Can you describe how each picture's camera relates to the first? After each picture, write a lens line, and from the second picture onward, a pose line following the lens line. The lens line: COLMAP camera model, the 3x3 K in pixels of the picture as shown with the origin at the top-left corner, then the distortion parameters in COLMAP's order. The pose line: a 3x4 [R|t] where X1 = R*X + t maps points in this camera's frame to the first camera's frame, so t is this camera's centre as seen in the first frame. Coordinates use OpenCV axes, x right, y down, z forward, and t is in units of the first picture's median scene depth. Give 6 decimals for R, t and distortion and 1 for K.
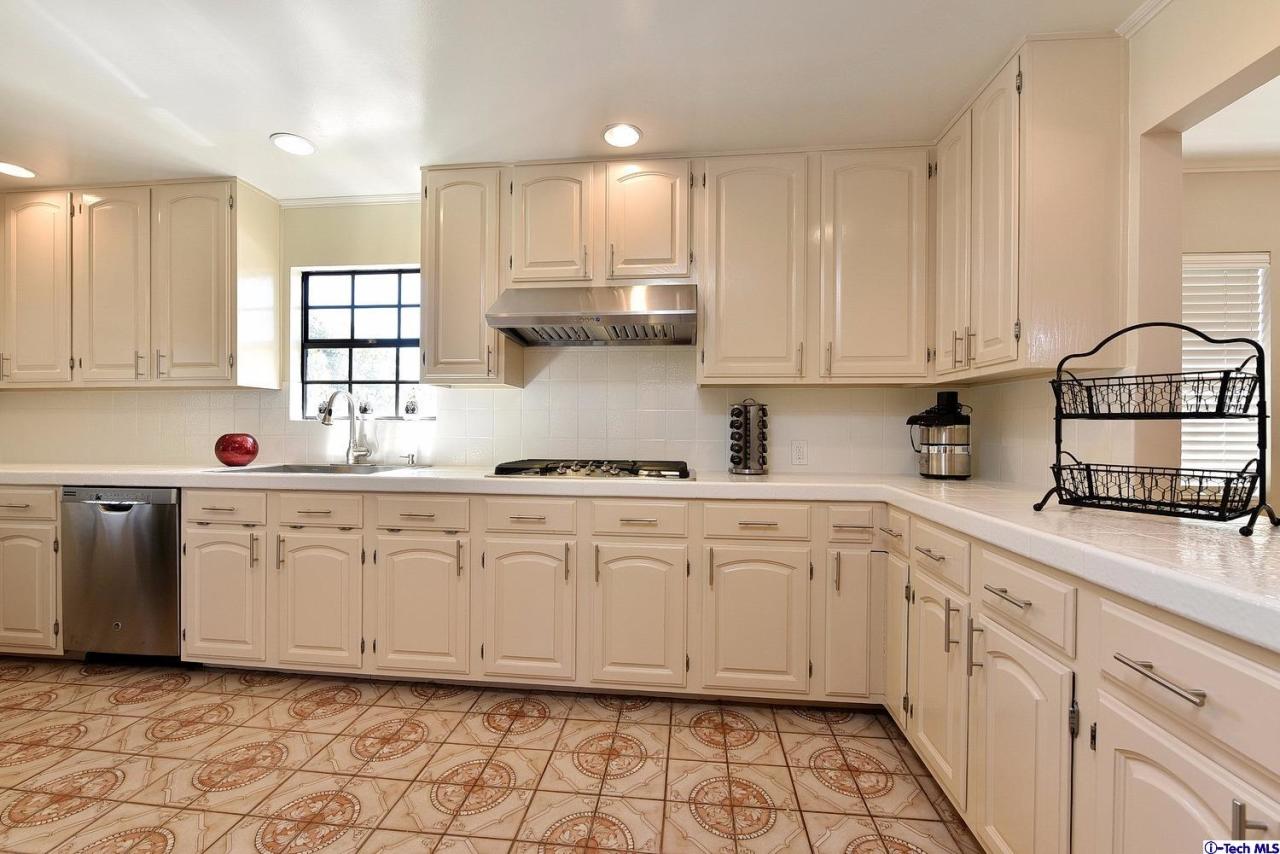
lens RADIAL K [[528.9, 0, 637.8], [0, 528.9, 430.4], [0, 0, 1]] dist [-0.017340, -0.000649]
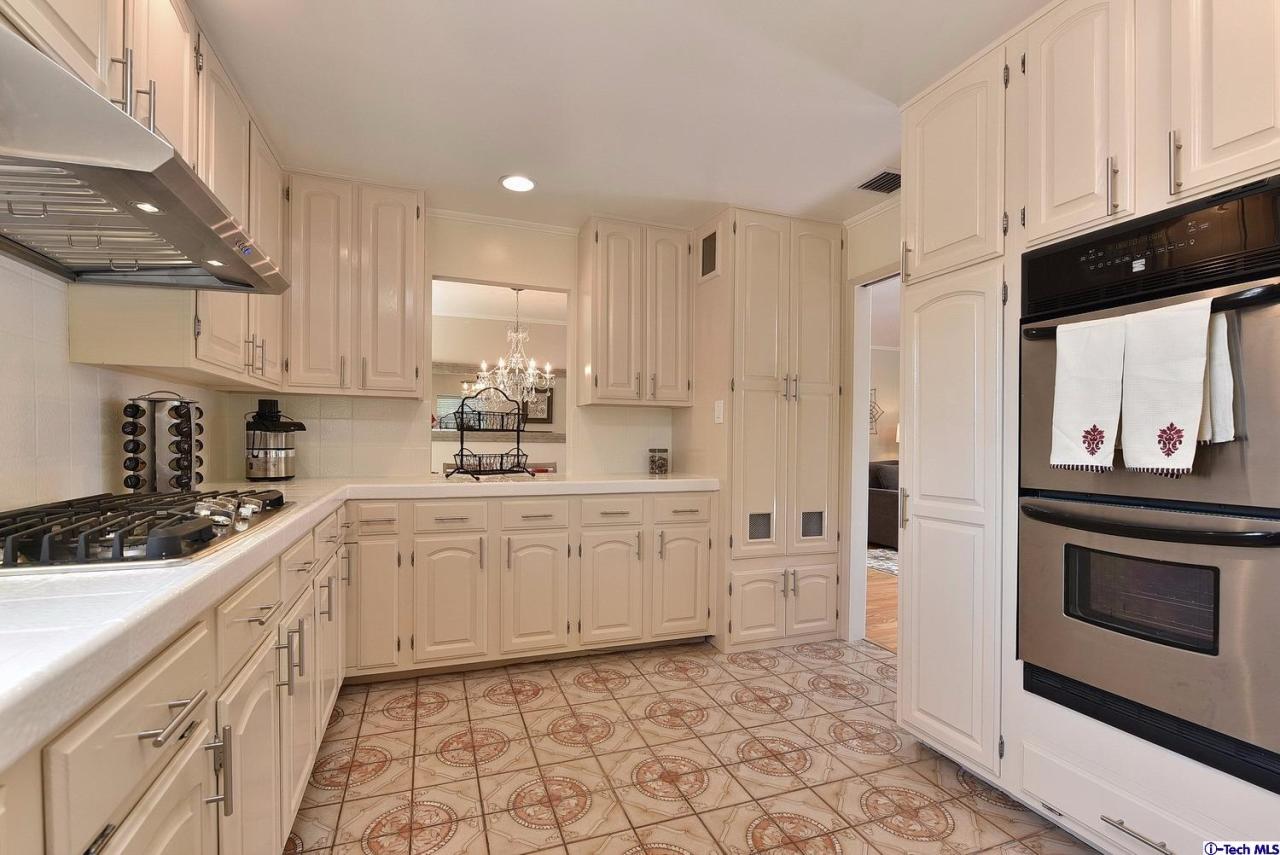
lens RADIAL K [[574.4, 0, 638.6], [0, 574.4, 433.1], [0, 0, 1]] dist [-0.009107, 0.000547]
pose [[-0.445912, -0.006475, 0.895054, -1.105342], [-0.007200, 0.999967, 0.003647, -0.020876], [-0.895048, -0.004818, -0.445944, 1.171205]]
